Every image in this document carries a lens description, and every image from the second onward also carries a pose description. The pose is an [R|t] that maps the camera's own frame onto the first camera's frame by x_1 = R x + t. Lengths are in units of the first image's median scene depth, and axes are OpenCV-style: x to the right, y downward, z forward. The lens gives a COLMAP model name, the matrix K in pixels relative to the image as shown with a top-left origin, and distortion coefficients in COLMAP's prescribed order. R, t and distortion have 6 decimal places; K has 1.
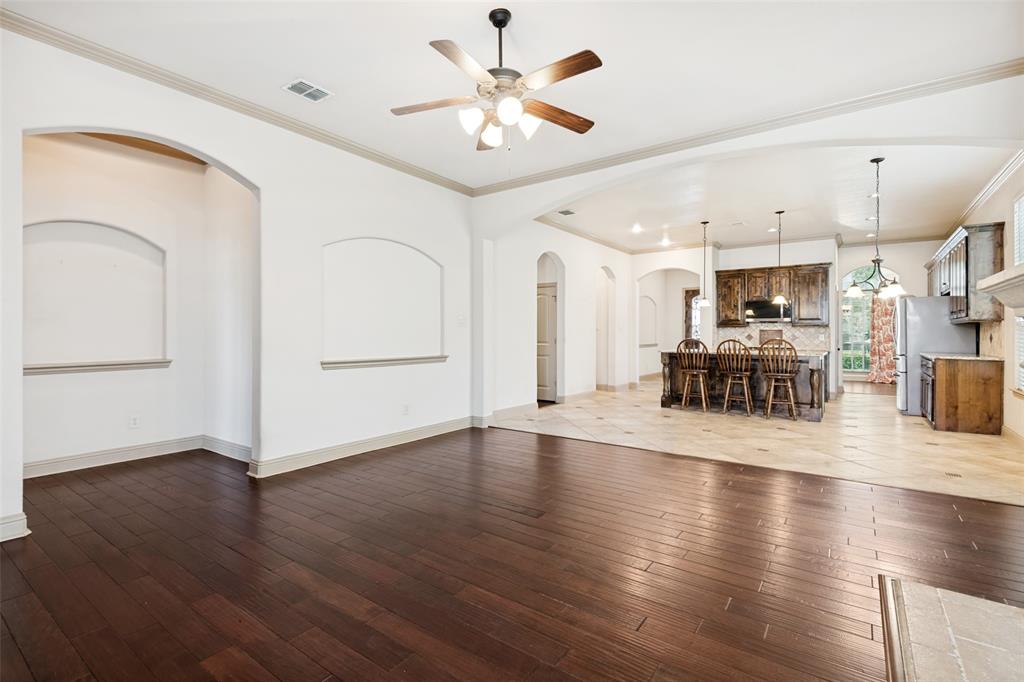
lens RADIAL K [[481.4, 0, 512.0], [0, 481.4, 341.0], [0, 0, 1]] dist [0.001966, 0.000169]
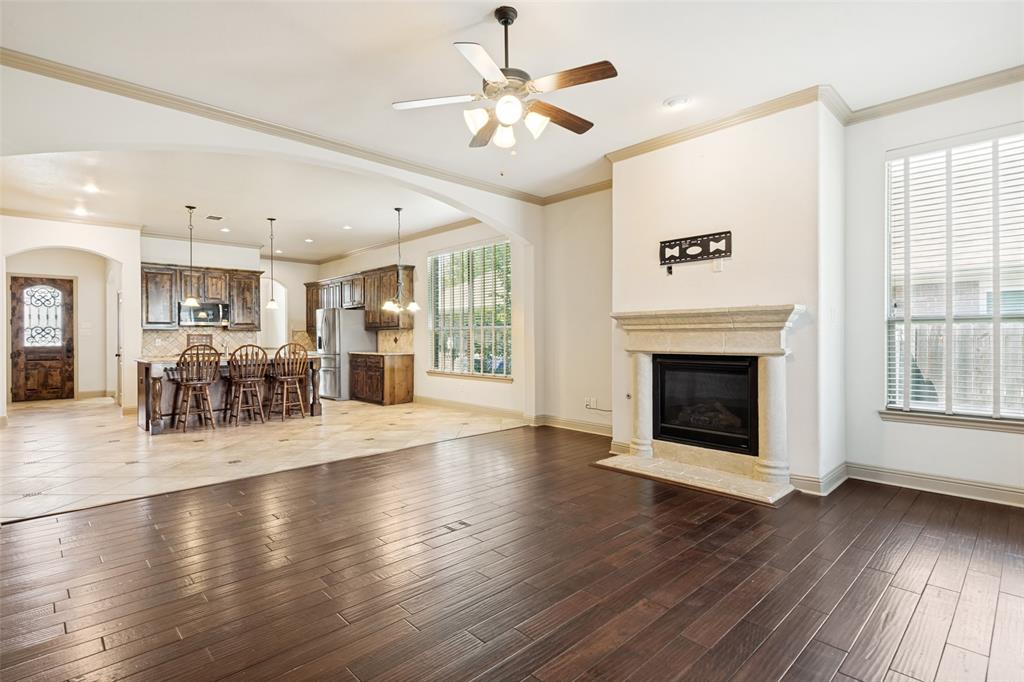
lens RADIAL K [[490.4, 0, 508.9], [0, 490.4, 336.4], [0, 0, 1]] dist [0.001918, -0.000086]
pose [[0.179610, -0.000634, 0.983738, -0.377253], [0.021135, 0.999771, -0.003214, -0.004674], [-0.983511, 0.021369, 0.179583, 0.327531]]
